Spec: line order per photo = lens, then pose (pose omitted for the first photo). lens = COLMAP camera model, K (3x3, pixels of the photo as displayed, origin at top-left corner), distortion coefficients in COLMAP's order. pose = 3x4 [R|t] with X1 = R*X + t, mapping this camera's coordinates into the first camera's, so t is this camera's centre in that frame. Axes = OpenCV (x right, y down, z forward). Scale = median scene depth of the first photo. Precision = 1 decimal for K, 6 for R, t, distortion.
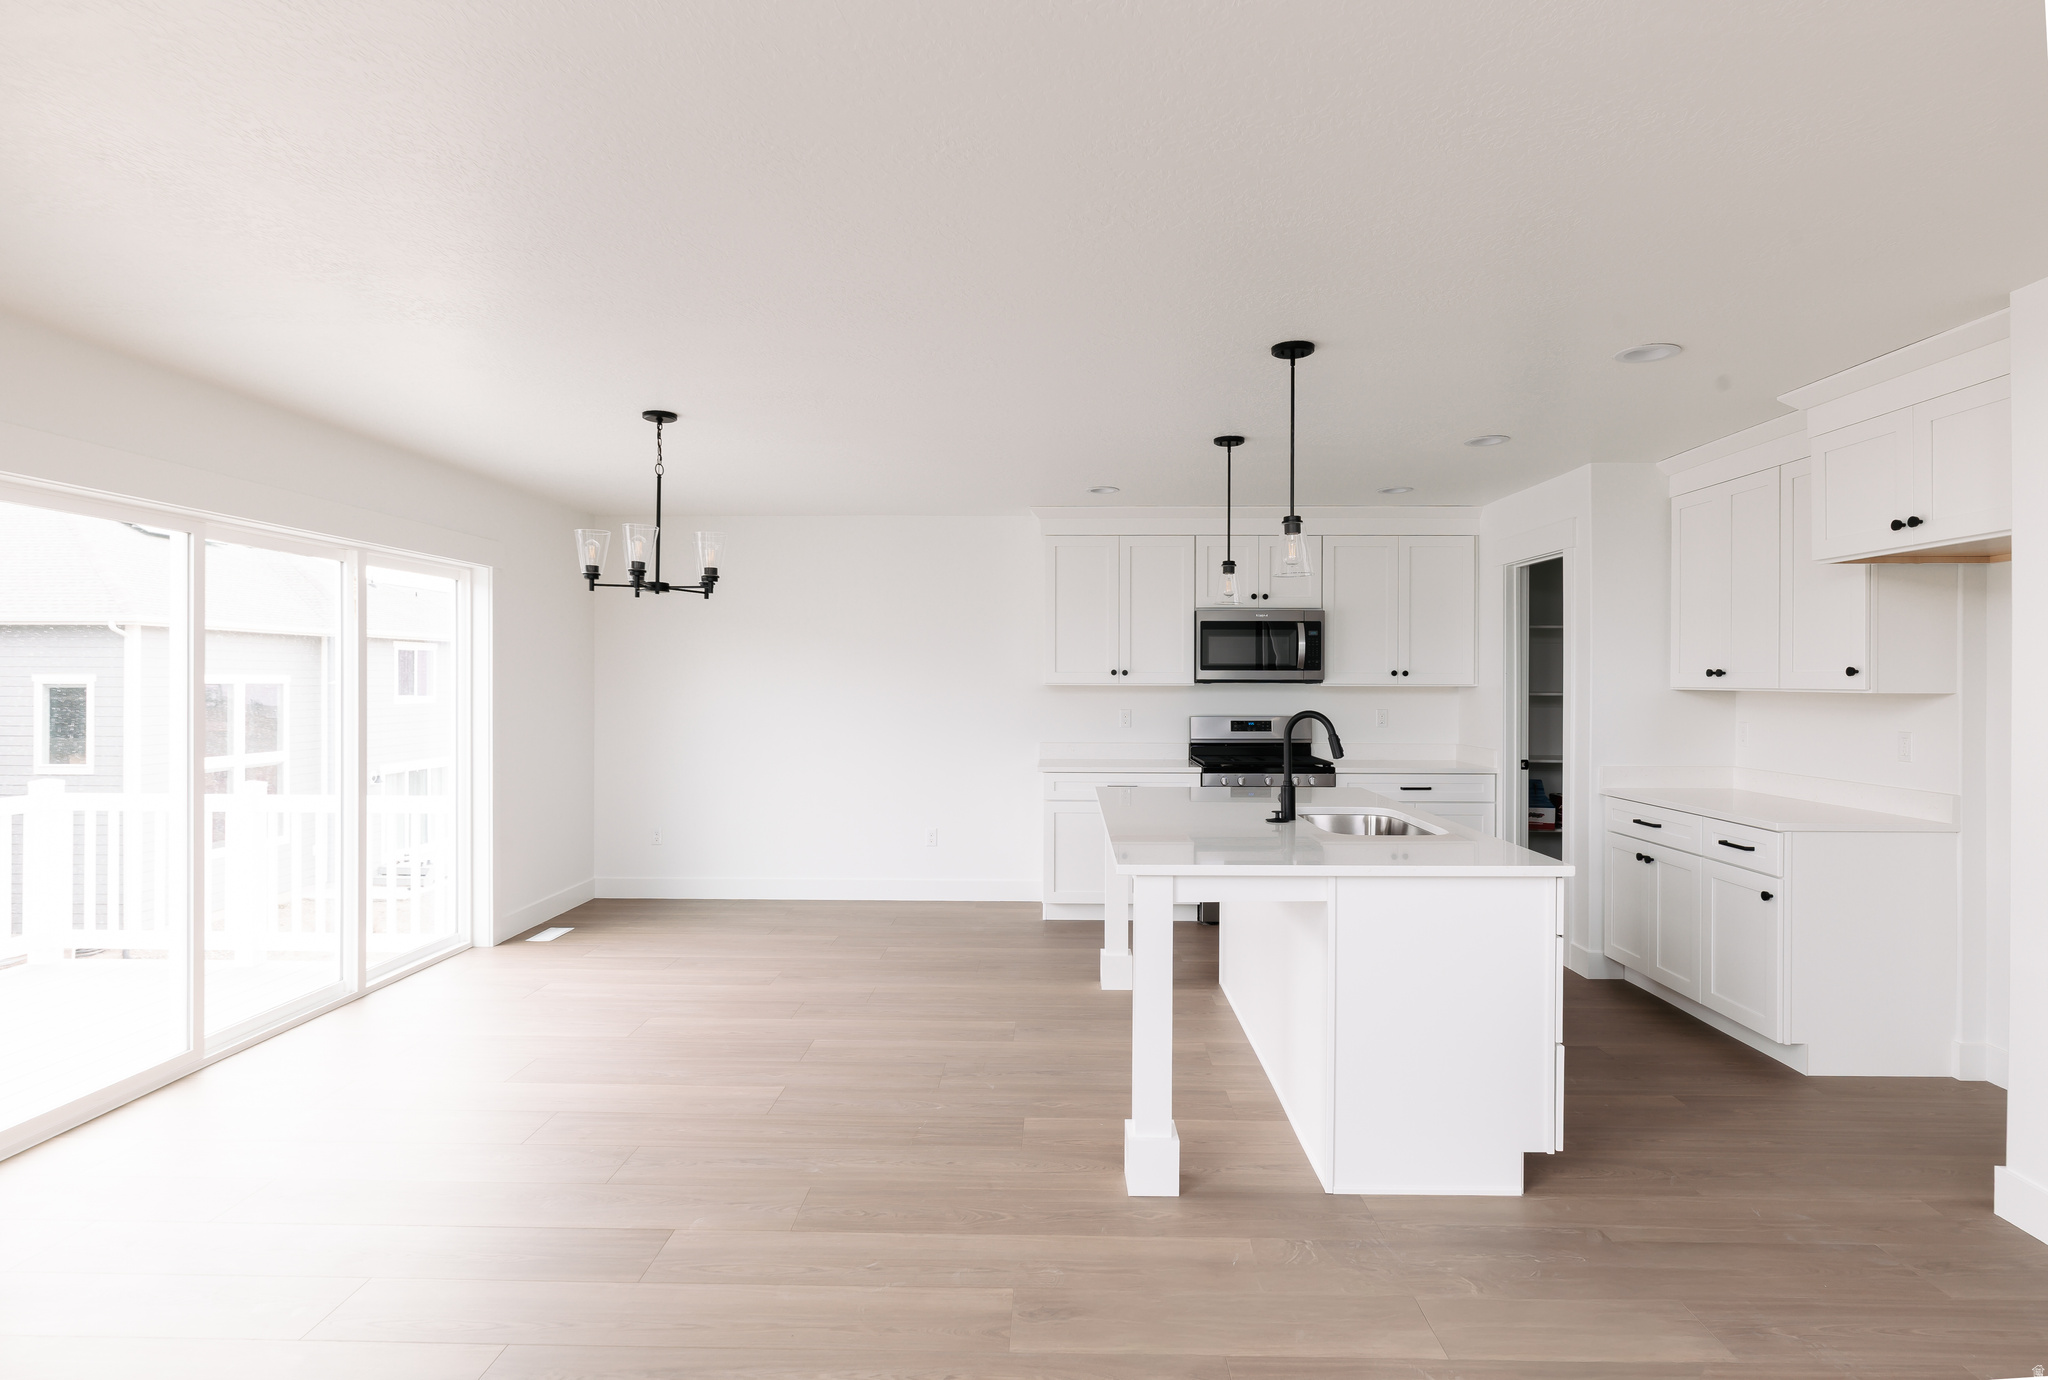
lens RADIAL K [[1067.0, 0, 1039.1], [0, 1067.0, 689.9], [0, 0, 1]] dist [-0.002014, -0.000015]
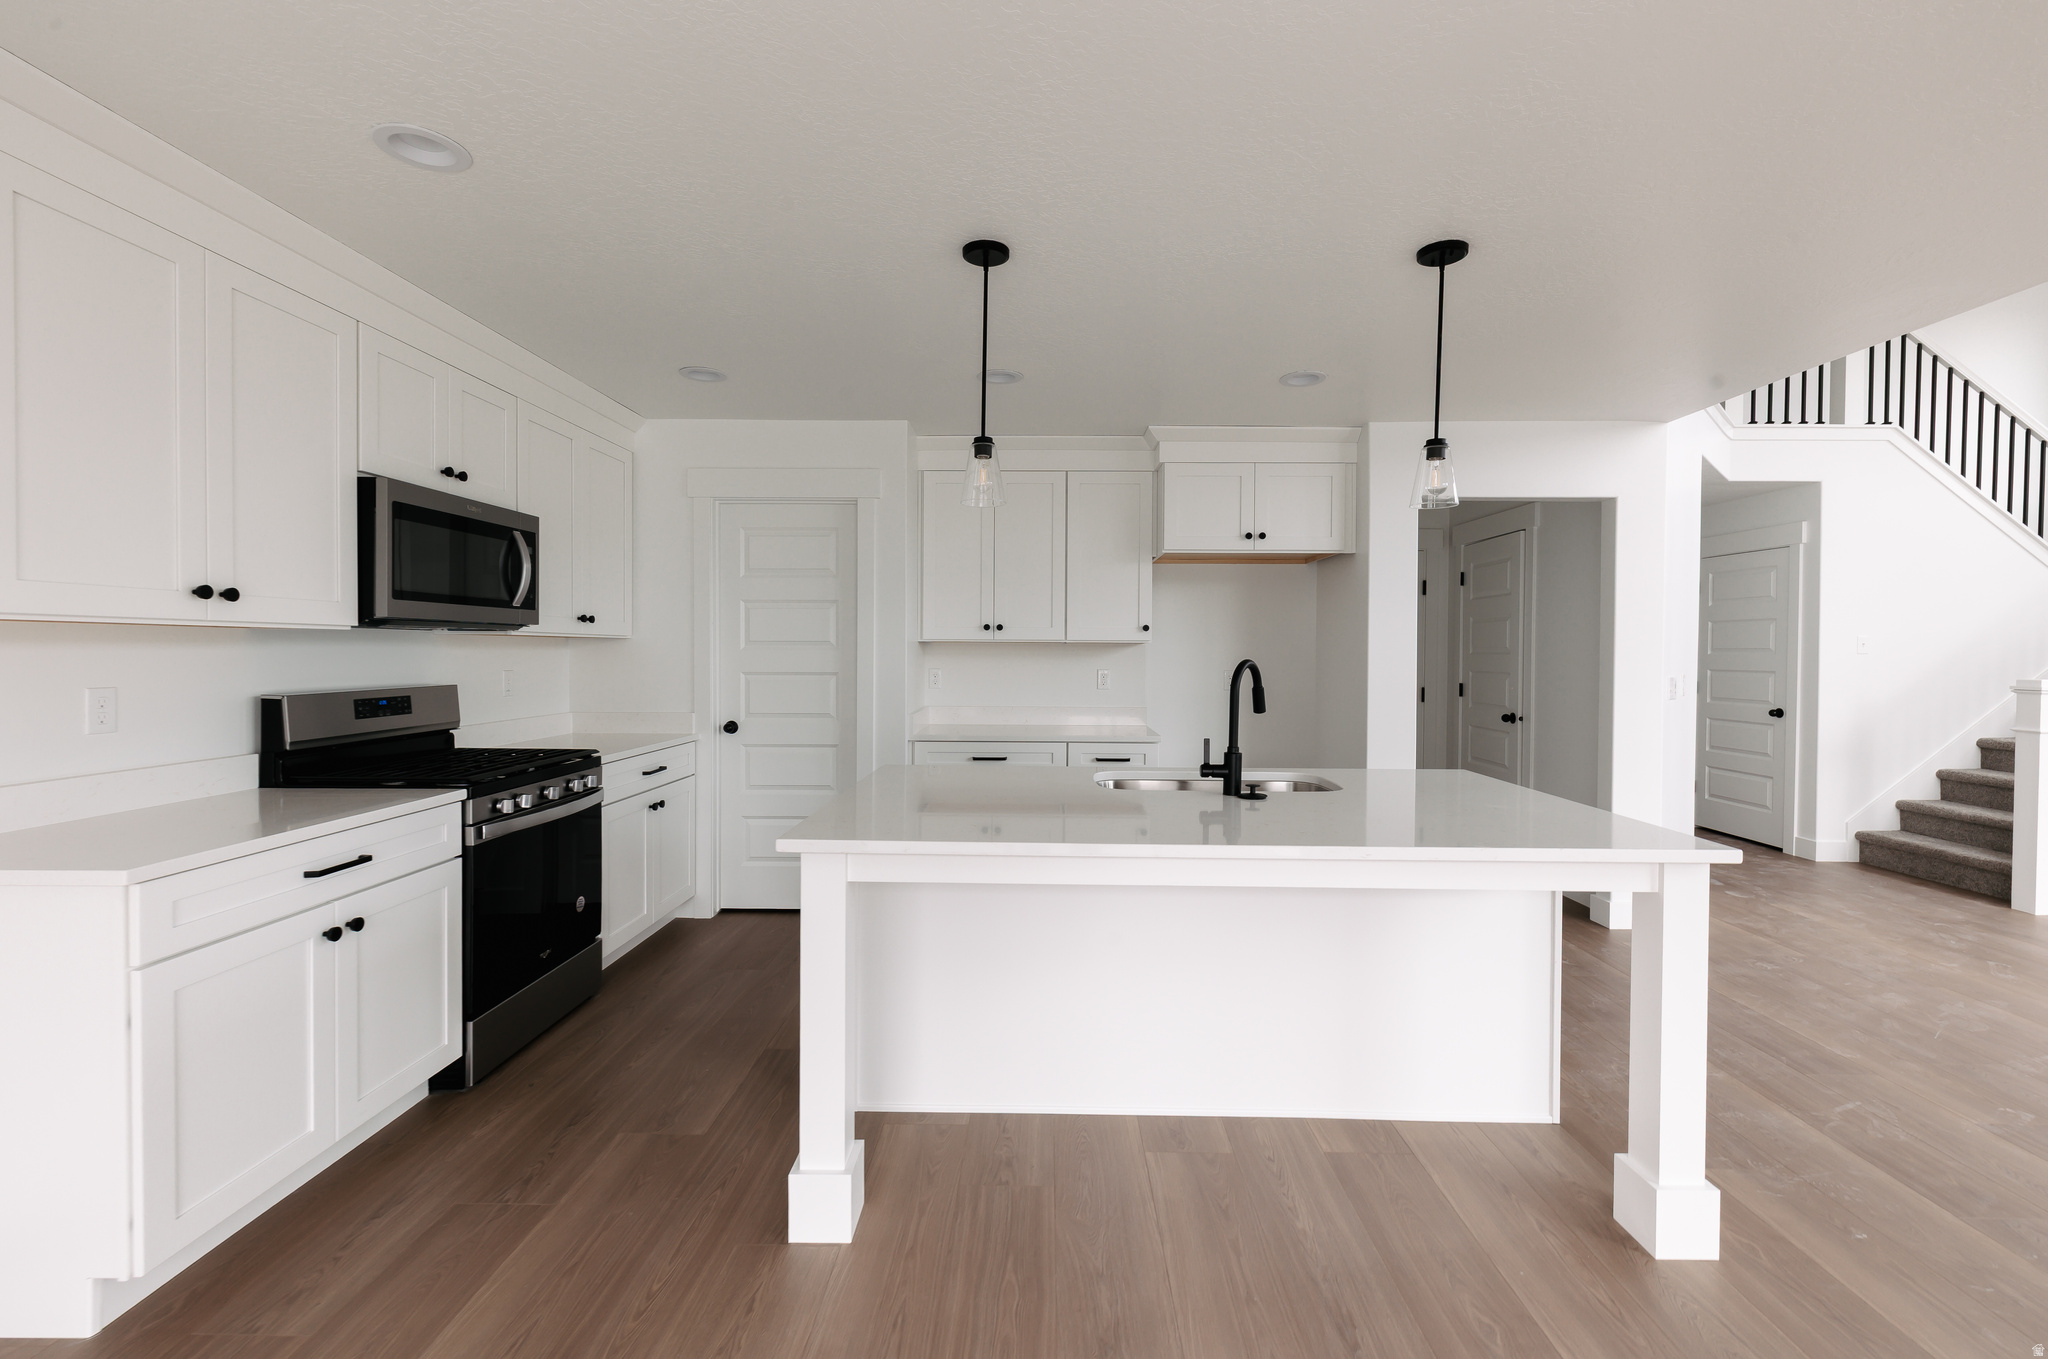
lens RADIAL K [[868.7, 0, 1035.2], [0, 868.7, 664.4], [0, 0, 1]] dist [0.003927, -0.001114]
pose [[-0.008440, -0.018414, 0.999795, -0.293157], [0.004681, 0.999819, 0.018454, 0.006886], [-0.999953, 0.004836, -0.008352, 0.797752]]
